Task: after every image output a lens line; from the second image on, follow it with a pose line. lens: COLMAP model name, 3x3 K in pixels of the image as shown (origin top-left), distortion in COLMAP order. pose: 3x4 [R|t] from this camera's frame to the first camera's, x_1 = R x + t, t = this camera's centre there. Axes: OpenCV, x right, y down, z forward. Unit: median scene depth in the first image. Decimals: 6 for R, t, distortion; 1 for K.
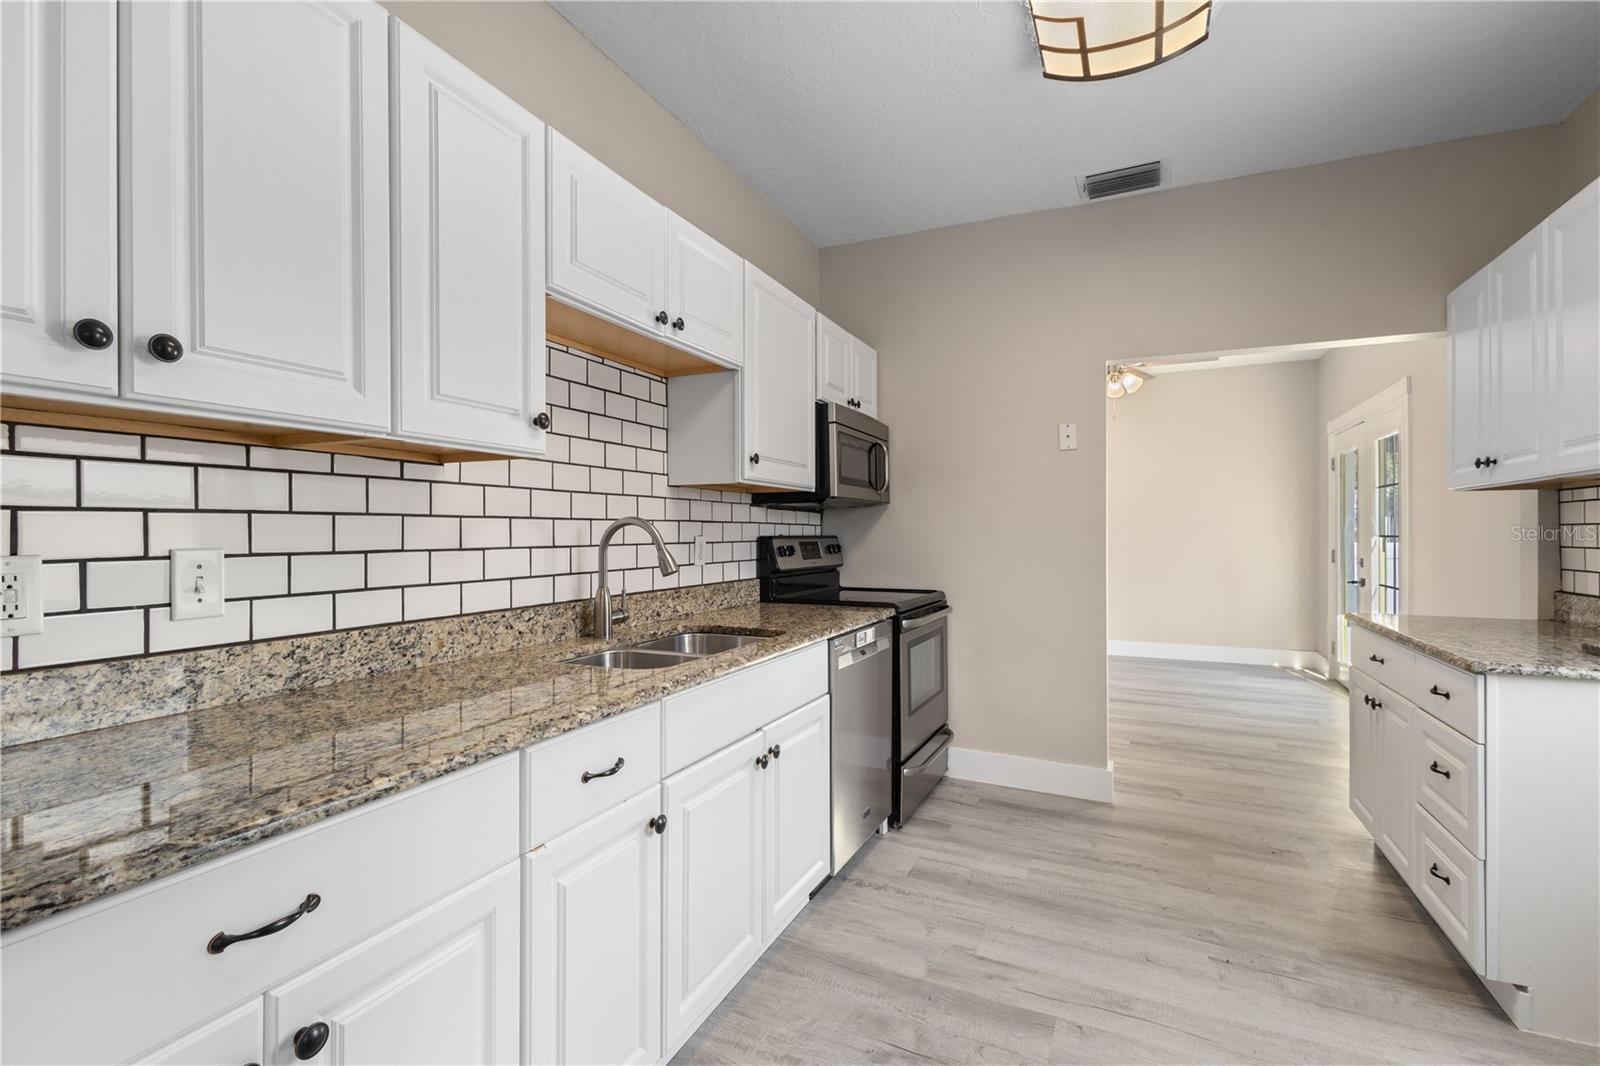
lens RADIAL K [[738.0, 0, 804.9], [0, 738.0, 531.7], [0, 0, 1]] dist [0.016361, -0.002105]
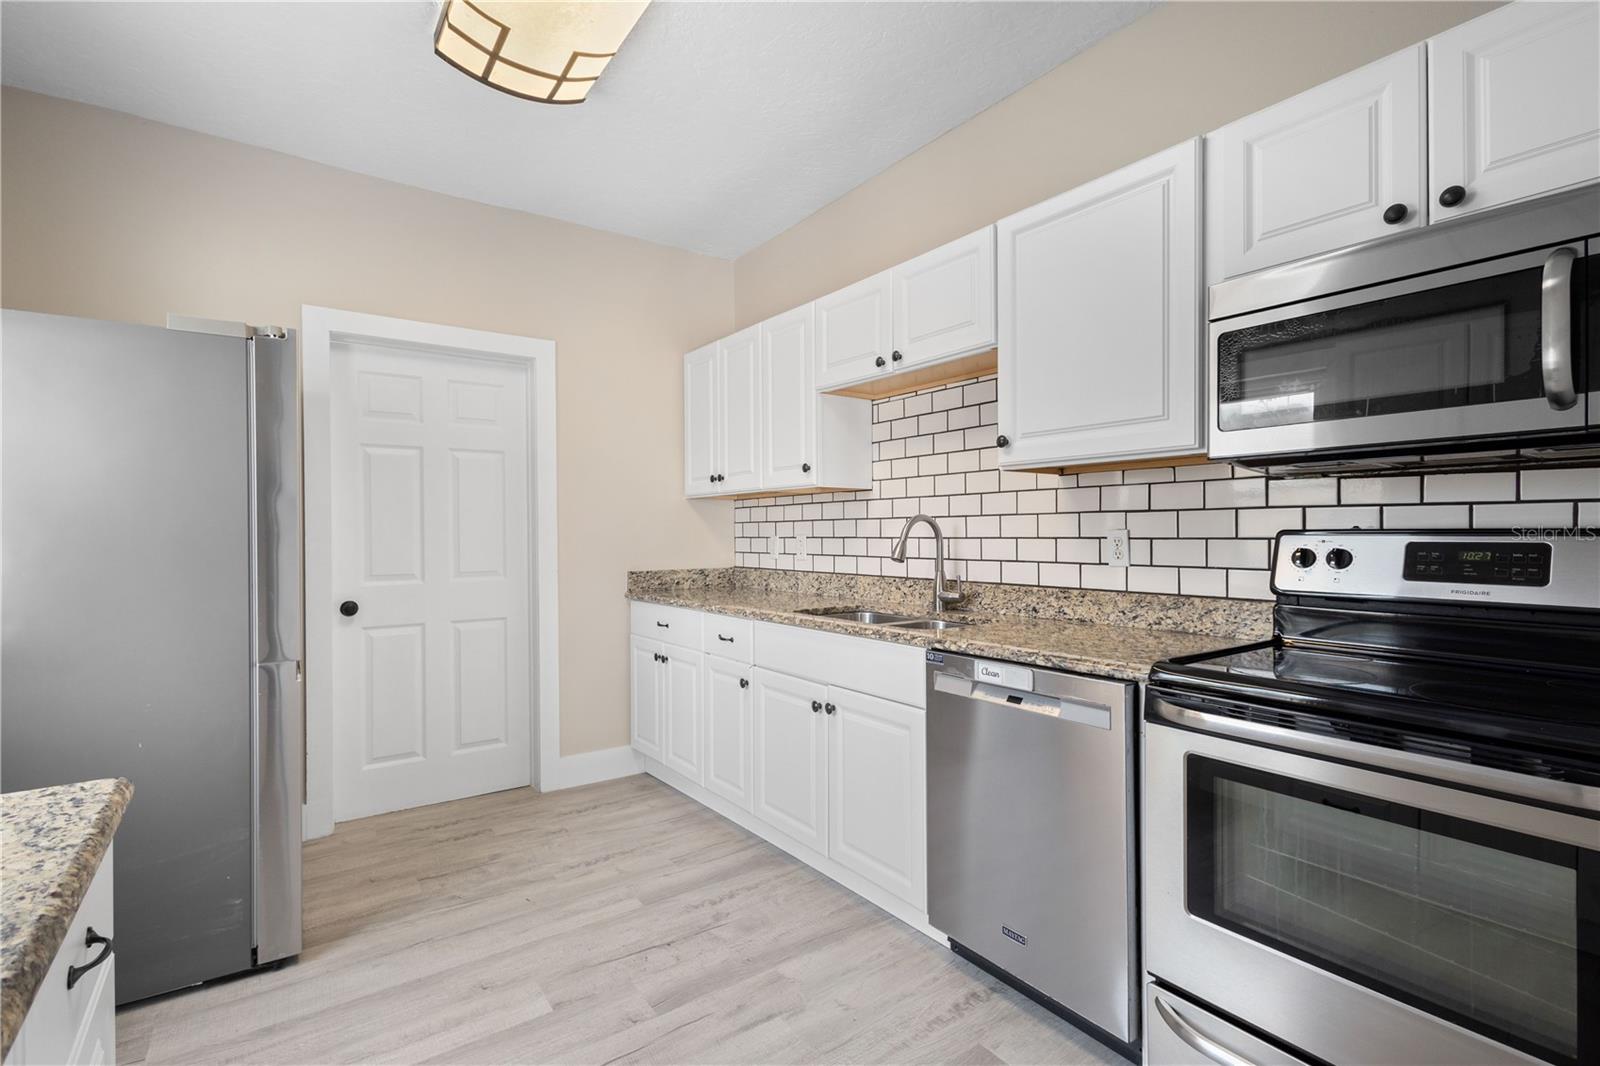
lens RADIAL K [[738.0, 0, 793.8], [0, 738.0, 532.4], [0, 0, 1]] dist [0.016361, -0.002105]
pose [[-0.496559, 0.002539, -0.867999, 0.876804], [0.004928, 0.999988, 0.000106, 0.008047], [0.867989, -0.004225, -0.496566, 1.308811]]
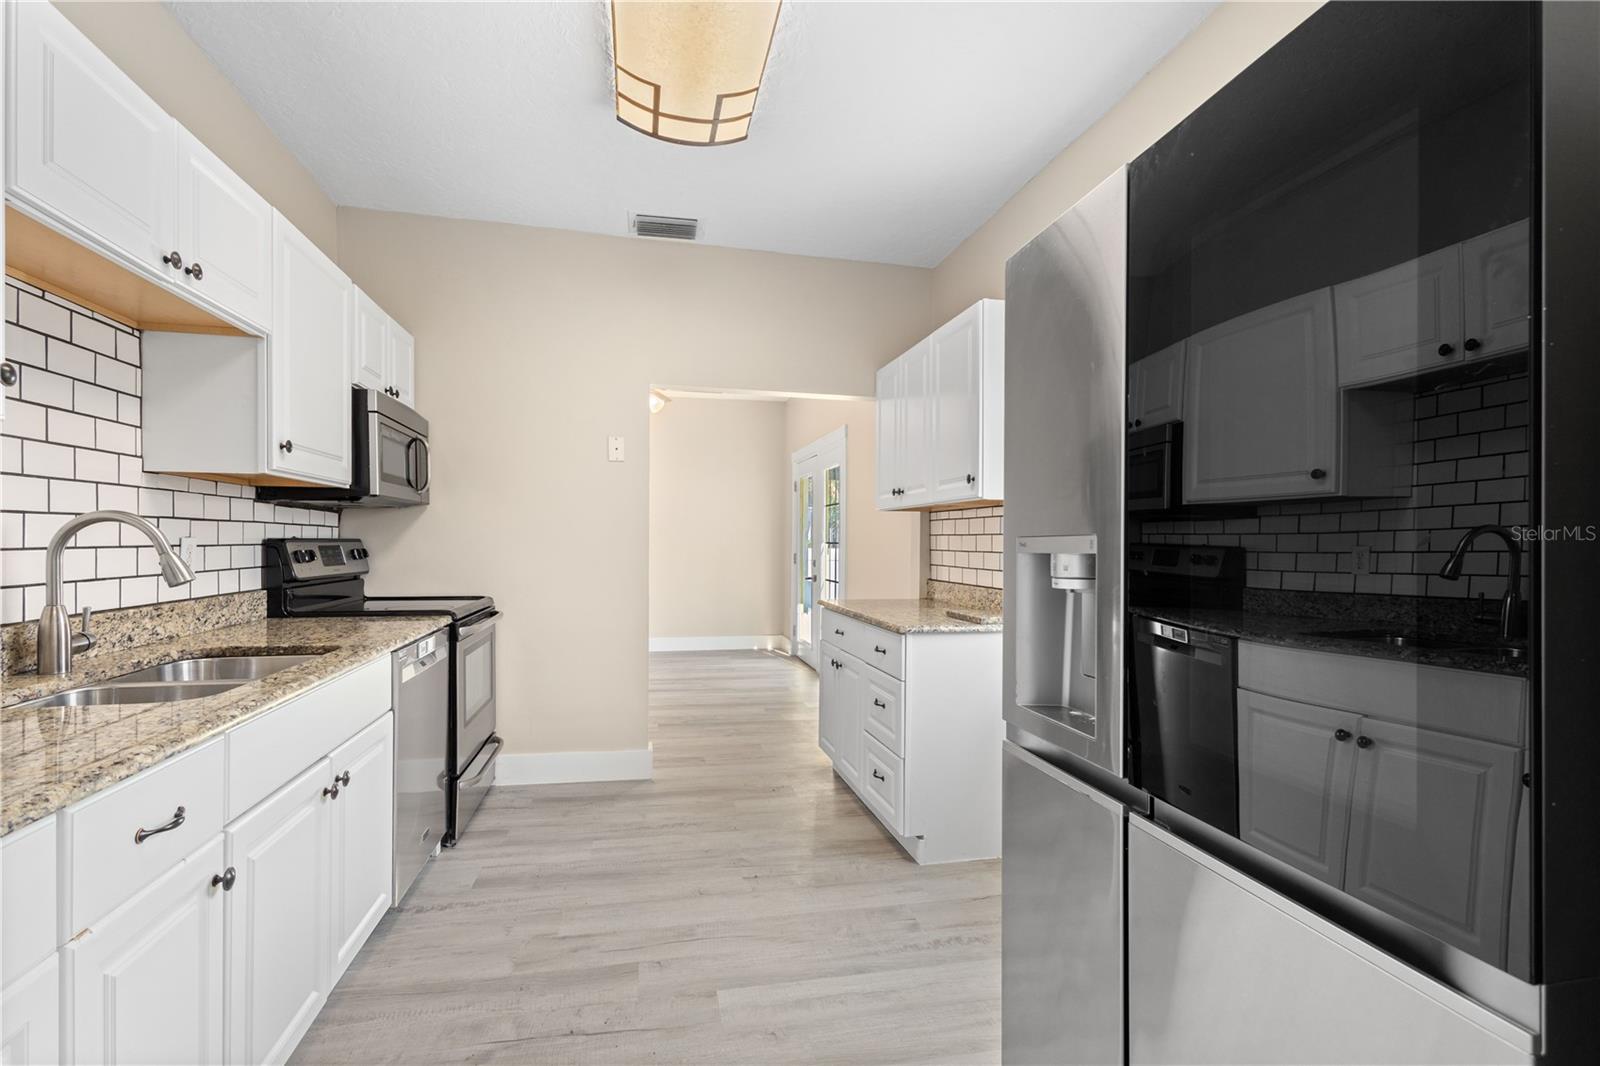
lens RADIAL K [[738.0, 0, 799.6], [0, 738.0, 544.8], [0, 0, 1]] dist [0.016361, -0.002105]
pose [[0.797545, 0.003672, 0.603248, -0.121270], [-0.009059, 0.999942, 0.005891, 0.003934], [-0.603191, -0.010163, 0.797532, -0.038051]]
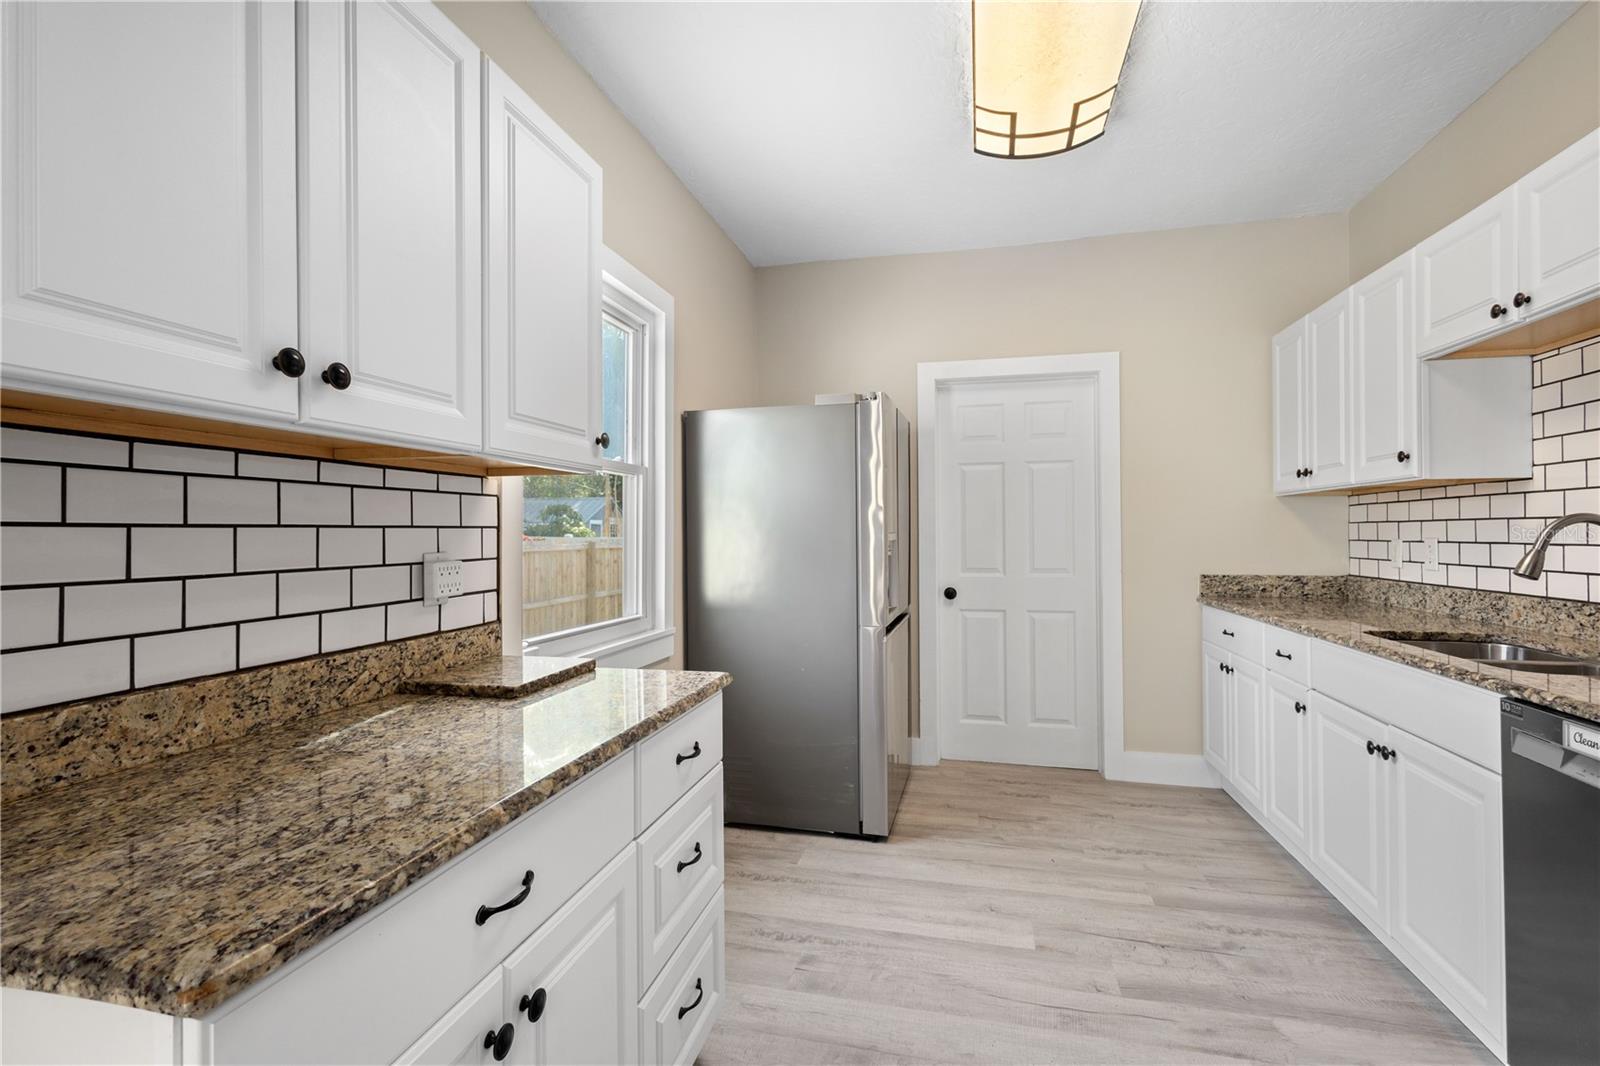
lens RADIAL K [[738.0, 0, 814.2], [0, 738.0, 524.5], [0, 0, 1]] dist [0.016361, -0.002105]
pose [[-0.977740, 0.001866, -0.209811, 0.776828], [0.003757, 0.999956, -0.008614, -0.002514], [0.209786, -0.009210, -0.977704, 1.537048]]
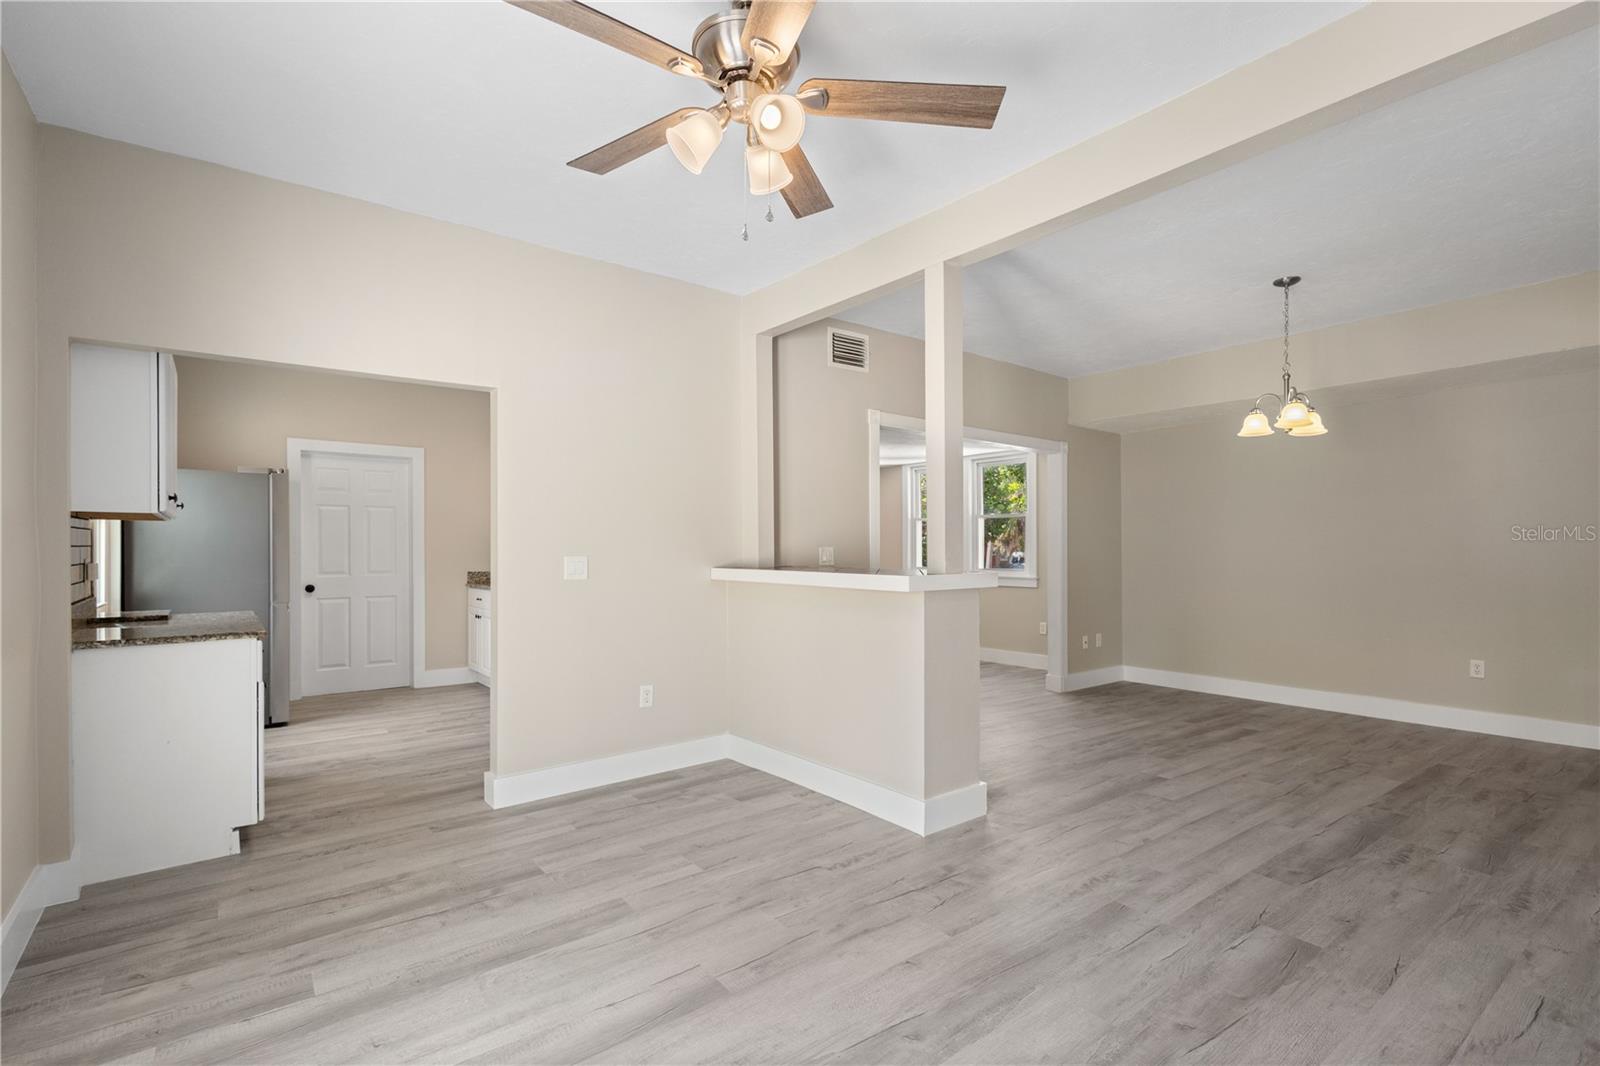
lens RADIAL K [[738.0, 0, 790.6], [0, 738.0, 547.2], [0, 0, 1]] dist [0.016361, -0.002105]
pose [[-0.470504, -0.001319, -0.882397, 1.622909], [0.001555, 0.999996, -0.002324, 0.003436], [0.882397, -0.002466, -0.470500, 2.667271]]
